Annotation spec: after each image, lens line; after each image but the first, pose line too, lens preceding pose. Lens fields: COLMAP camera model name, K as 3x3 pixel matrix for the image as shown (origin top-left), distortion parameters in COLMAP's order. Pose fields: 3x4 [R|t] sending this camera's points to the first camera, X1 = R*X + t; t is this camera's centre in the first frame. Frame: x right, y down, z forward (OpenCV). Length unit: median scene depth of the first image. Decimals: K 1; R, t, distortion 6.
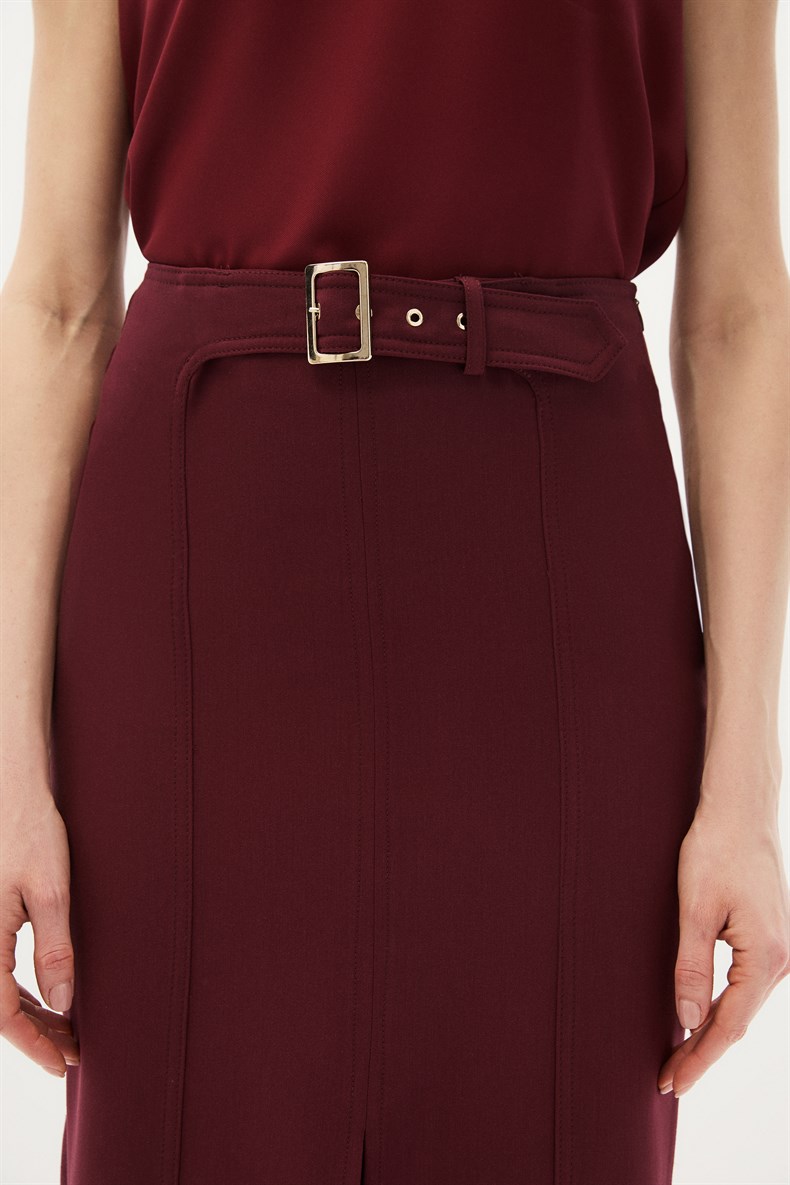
lens RADIAL K [[2351.5, 0, 395.0], [0, 2351.5, 592.5], [0, 0, 1]] dist [0.024691, 0.052683]
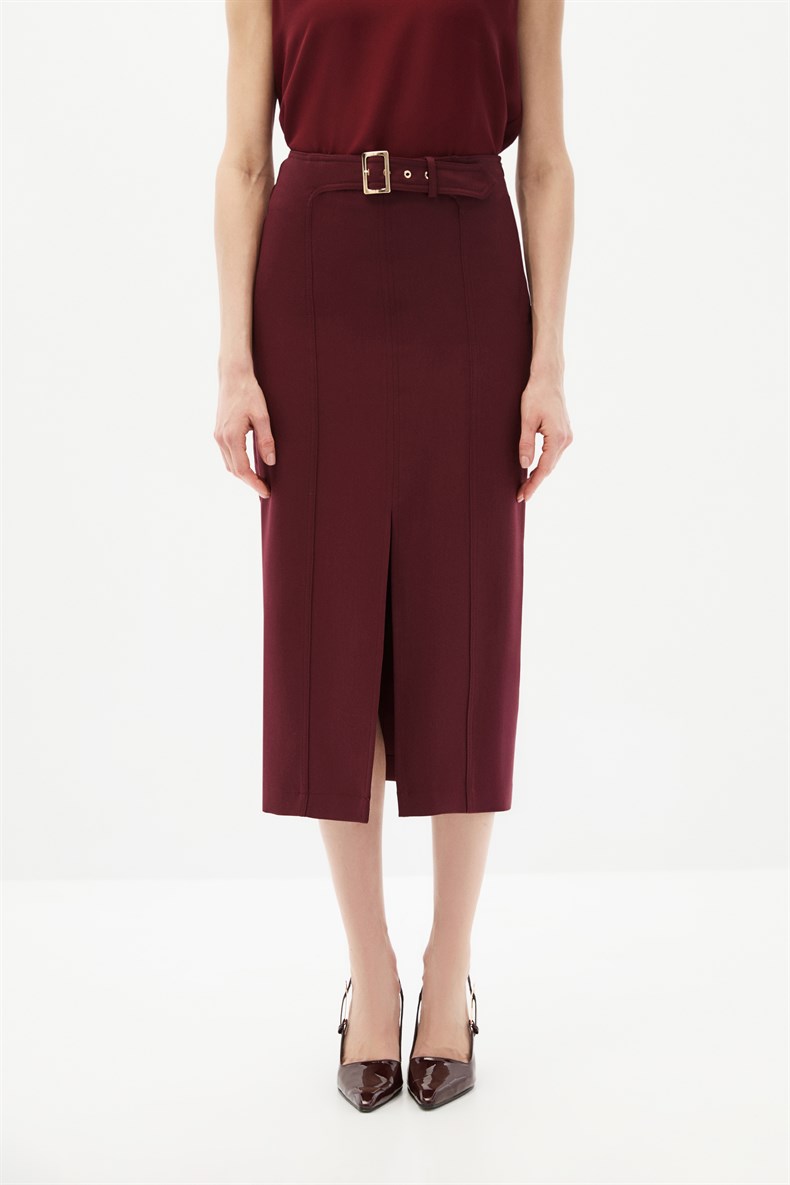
lens RADIAL K [[2407.5, 0, 471.5], [0, 2407.5, 593.1], [0, 0, 1]] dist [0.046504, -0.000624]
pose [[0.998274, -0.022535, 0.054225, -0.067897], [0.018495, 0.997095, 0.073893, 0.127566], [-0.055733, -0.072763, 0.995791, -1.464088]]
